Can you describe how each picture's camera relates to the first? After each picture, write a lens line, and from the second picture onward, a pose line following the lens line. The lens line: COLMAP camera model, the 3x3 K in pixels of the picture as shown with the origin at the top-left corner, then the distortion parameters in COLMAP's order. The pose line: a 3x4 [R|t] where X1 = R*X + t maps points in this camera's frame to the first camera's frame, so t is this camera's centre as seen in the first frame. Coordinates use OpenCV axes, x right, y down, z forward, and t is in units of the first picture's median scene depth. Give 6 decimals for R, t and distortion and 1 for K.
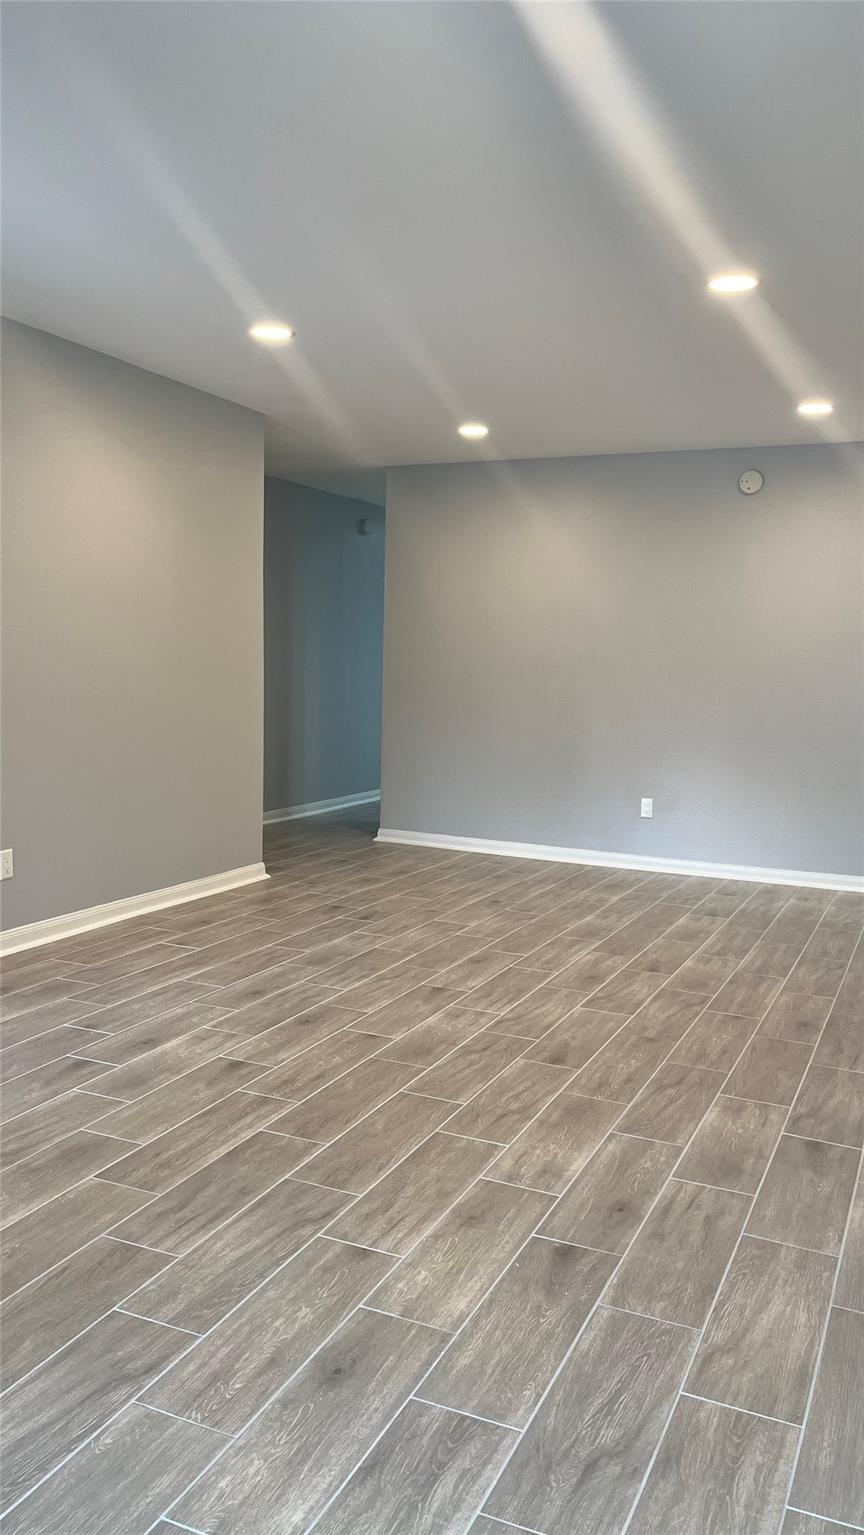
lens RADIAL K [[1153.7, 0, 437.4], [0, 1153.7, 776.8], [0, 0, 1]] dist [0.074871, -0.101666]
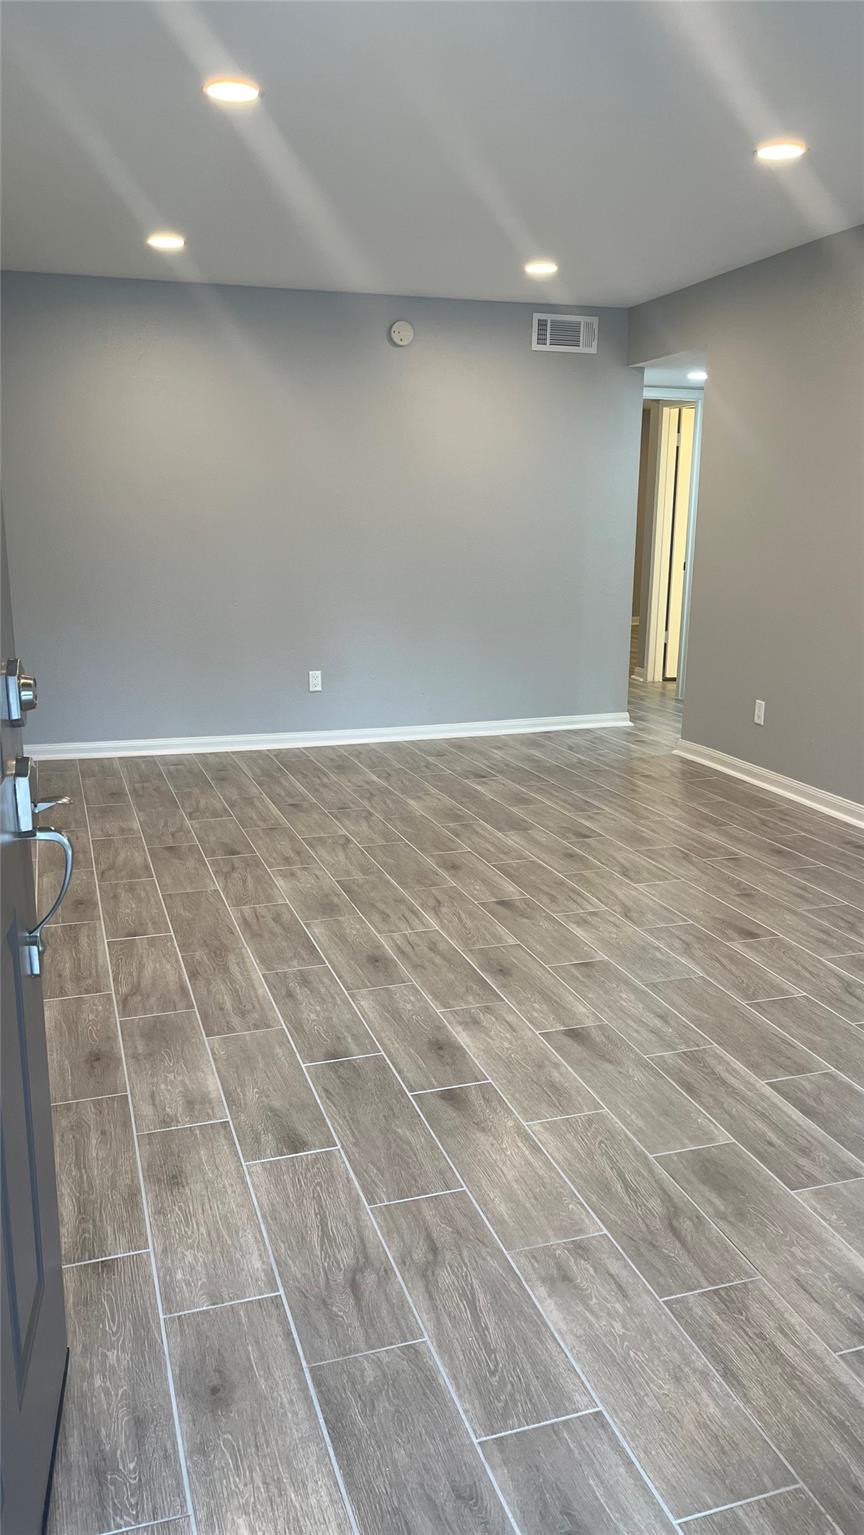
lens RADIAL K [[1153.7, 0, 437.4], [0, 1153.7, 776.8], [0, 0, 1]] dist [0.074871, -0.101666]
pose [[0.731864, -0.173286, 0.659050, -0.670920], [0.083627, 0.982657, 0.165507, -0.077673], [-0.676300, -0.066014, 0.733662, 0.387712]]
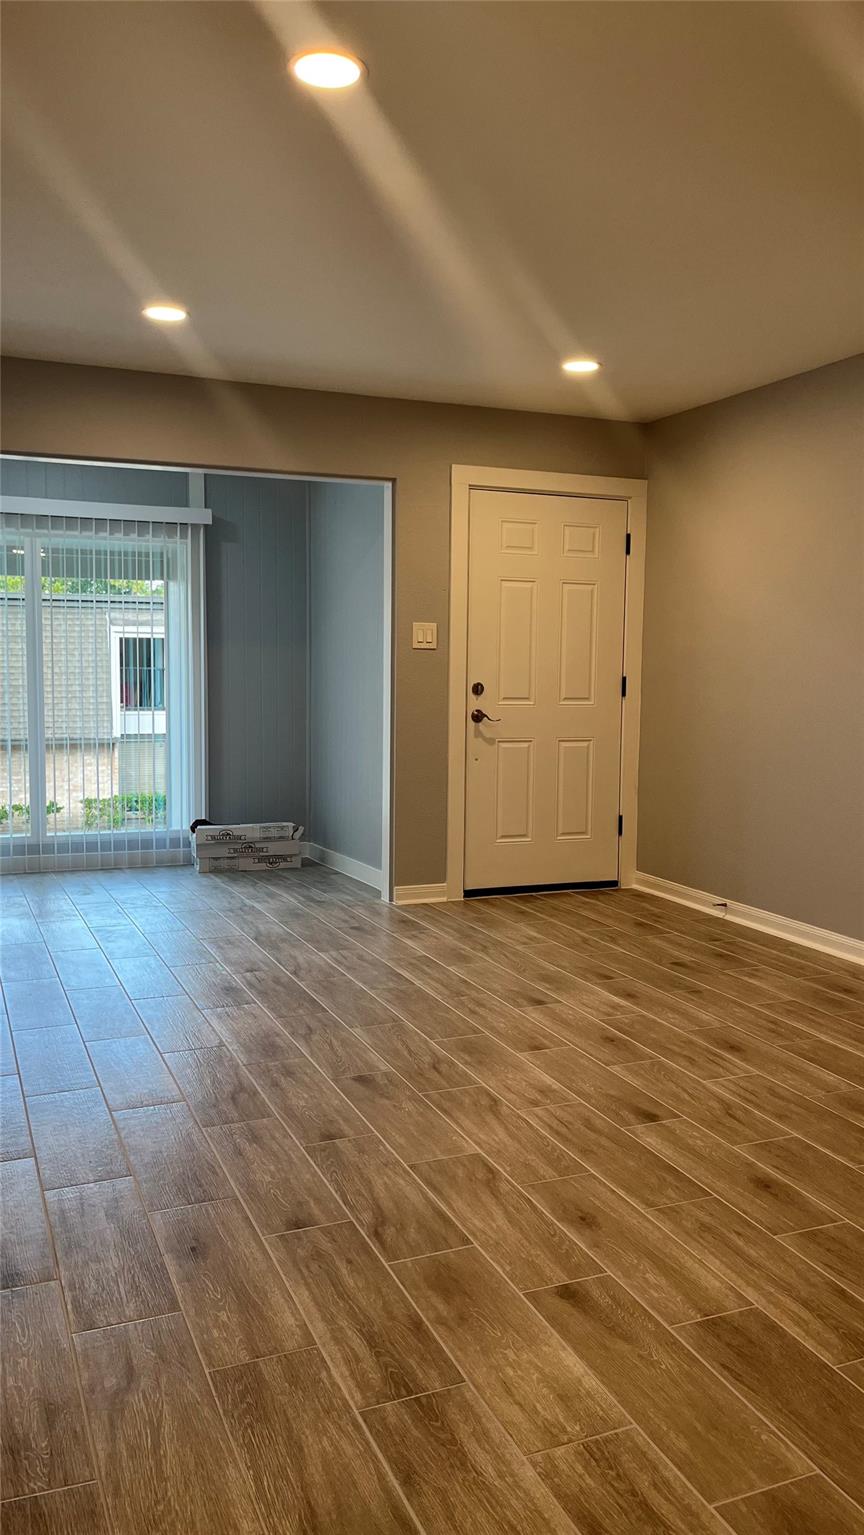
lens RADIAL K [[1153.7, 0, 437.4], [0, 1153.7, 776.8], [0, 0, 1]] dist [0.074871, -0.101666]
pose [[-0.672661, 0.039068, -0.738919, 0.659860], [-0.110013, 0.982226, 0.152081, -0.128561], [0.731727, 0.183590, -0.656407, 1.428930]]
